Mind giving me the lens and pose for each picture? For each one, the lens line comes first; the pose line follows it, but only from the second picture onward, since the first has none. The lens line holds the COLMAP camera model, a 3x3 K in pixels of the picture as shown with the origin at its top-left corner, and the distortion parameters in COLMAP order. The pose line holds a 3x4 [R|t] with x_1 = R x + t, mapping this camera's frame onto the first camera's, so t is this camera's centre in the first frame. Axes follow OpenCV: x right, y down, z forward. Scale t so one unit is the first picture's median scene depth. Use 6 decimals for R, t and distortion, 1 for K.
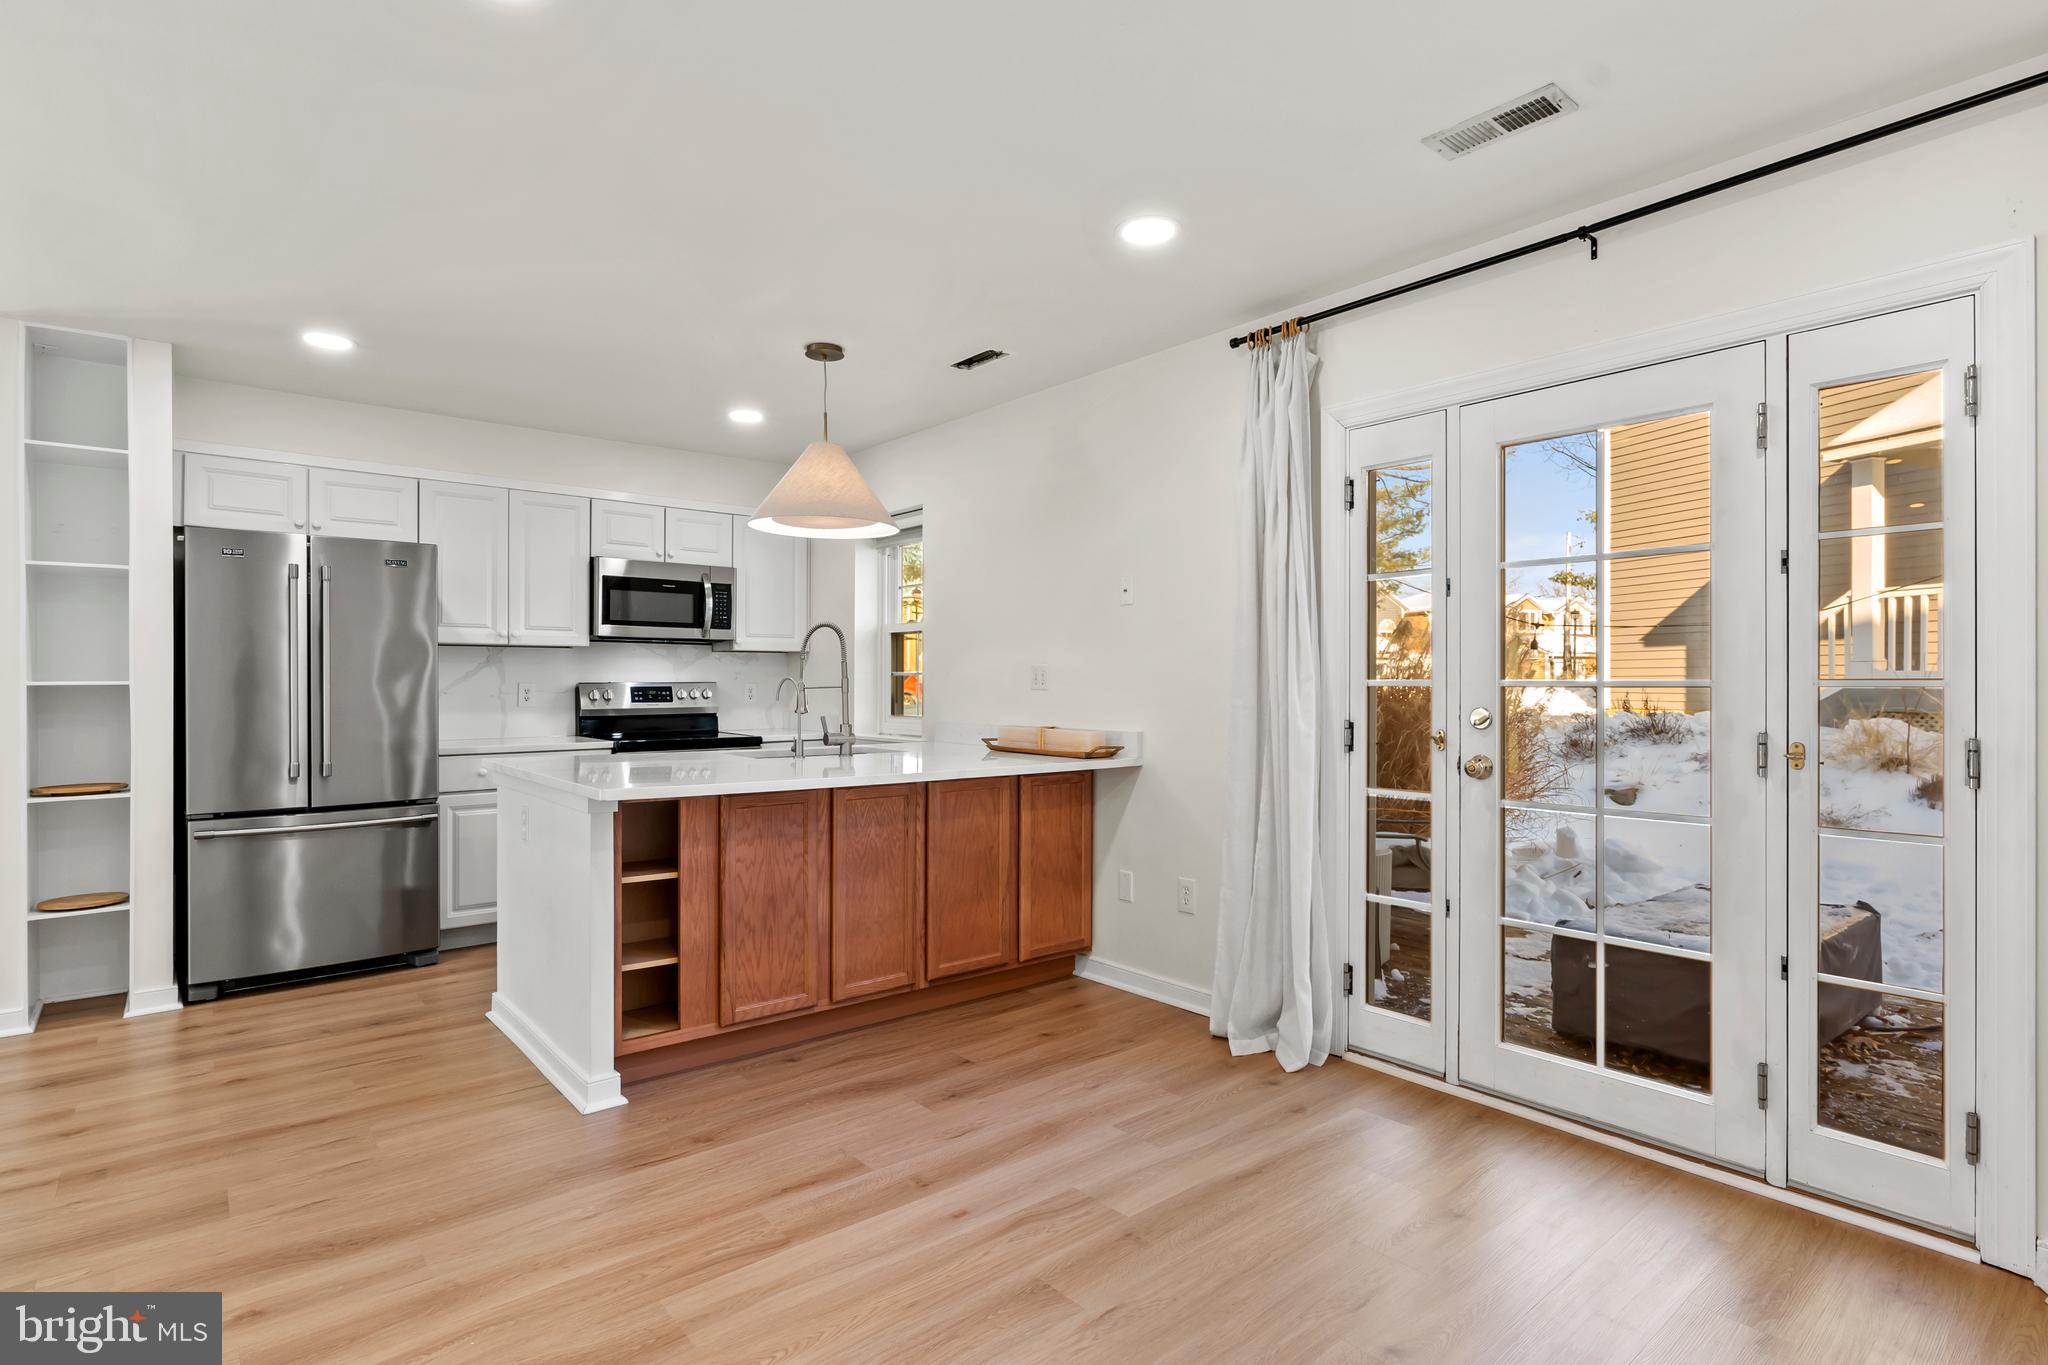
lens RADIAL K [[1010.7, 0, 1020.0], [0, 1010.7, 678.1], [0, 0, 1]] dist [-0.006000, 0.001361]
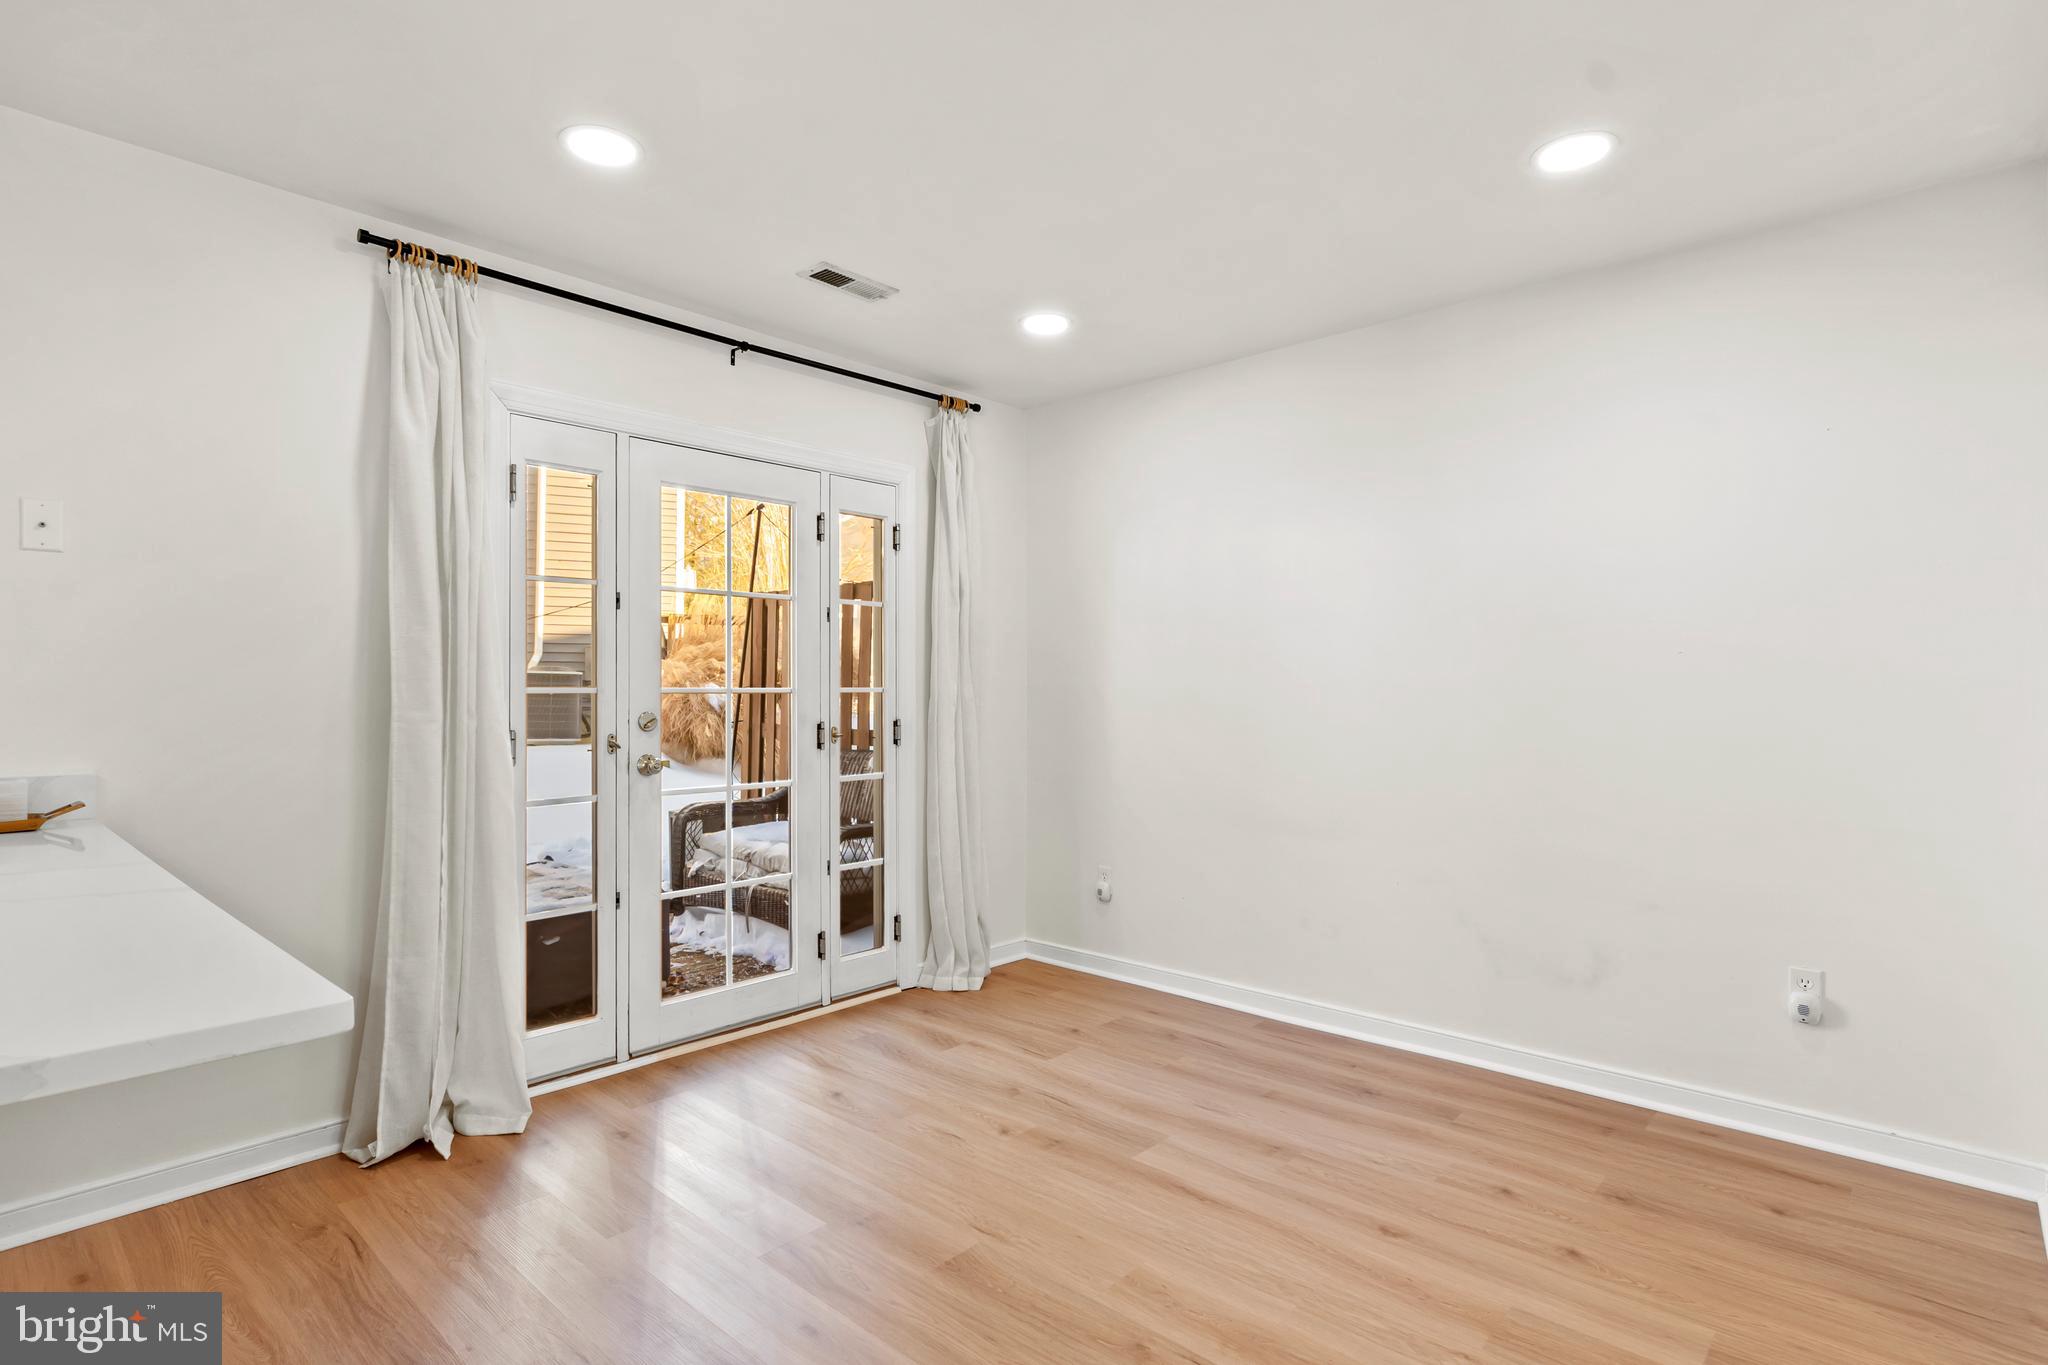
lens RADIAL K [[1010.7, 0, 1017.9], [0, 1010.7, 687.3], [0, 0, 1]] dist [-0.006000, 0.001361]
pose [[-0.132063, 0.004165, 0.991233, -0.524649], [-0.006085, 0.999969, -0.005012, 0.003526], [-0.991223, -0.006693, -0.132034, 0.544732]]
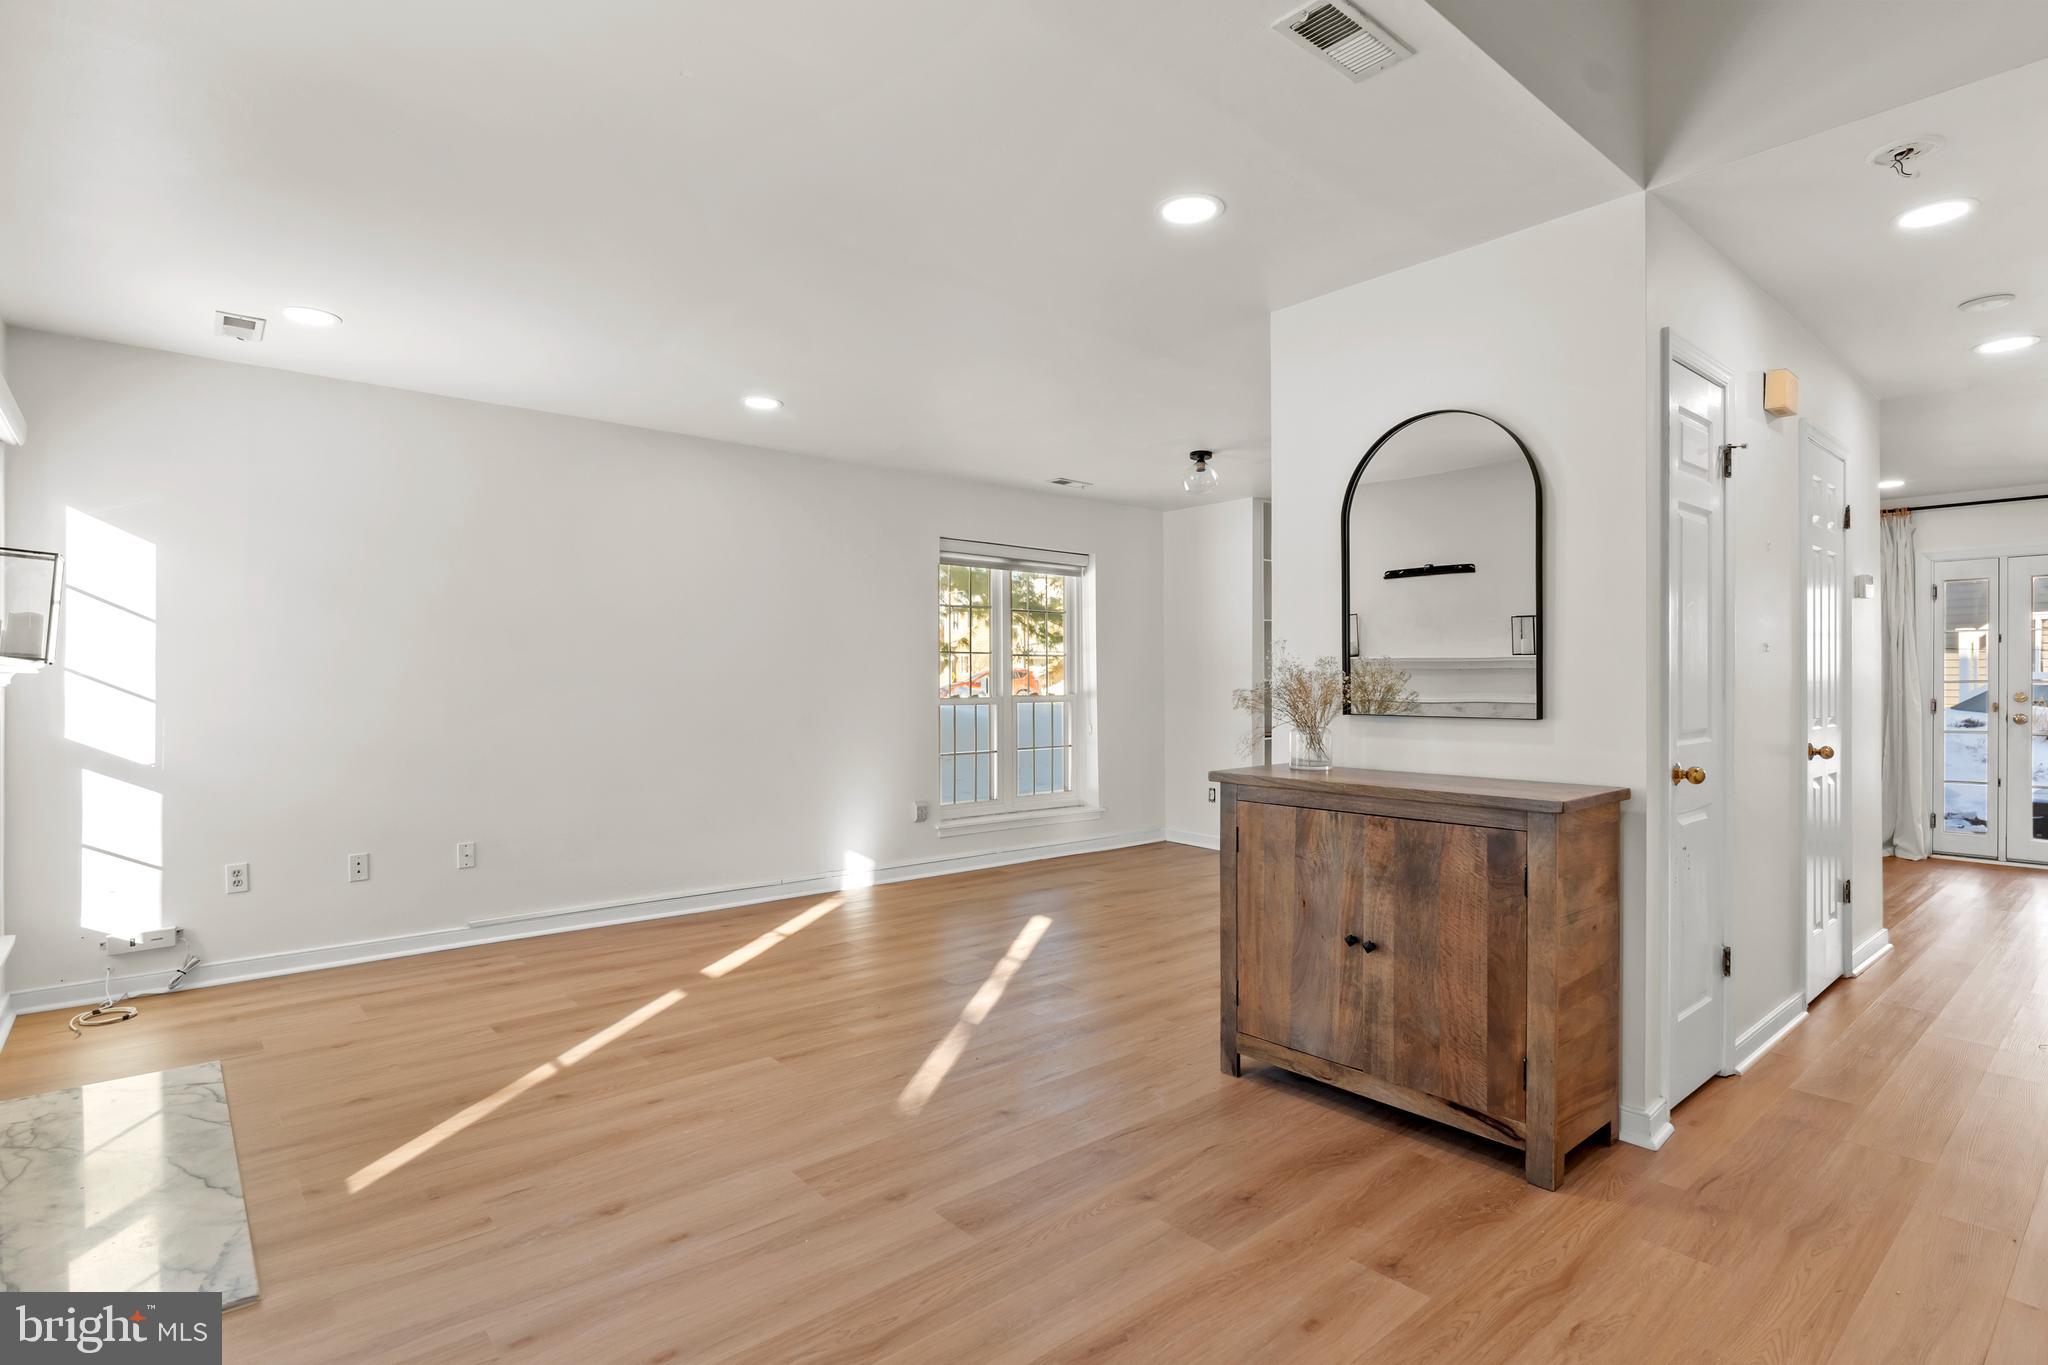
lens RADIAL K [[1031.2, 0, 1037.0], [0, 1031.2, 691.8], [0, 0, 1]] dist [-0.005669, -0.001082]
pose [[0.999716, -0.001121, 0.023802, -1.336290], [0.000749, 0.999878, 0.015632, -0.008071], [-0.023816, -0.015610, 0.999594, -0.923391]]
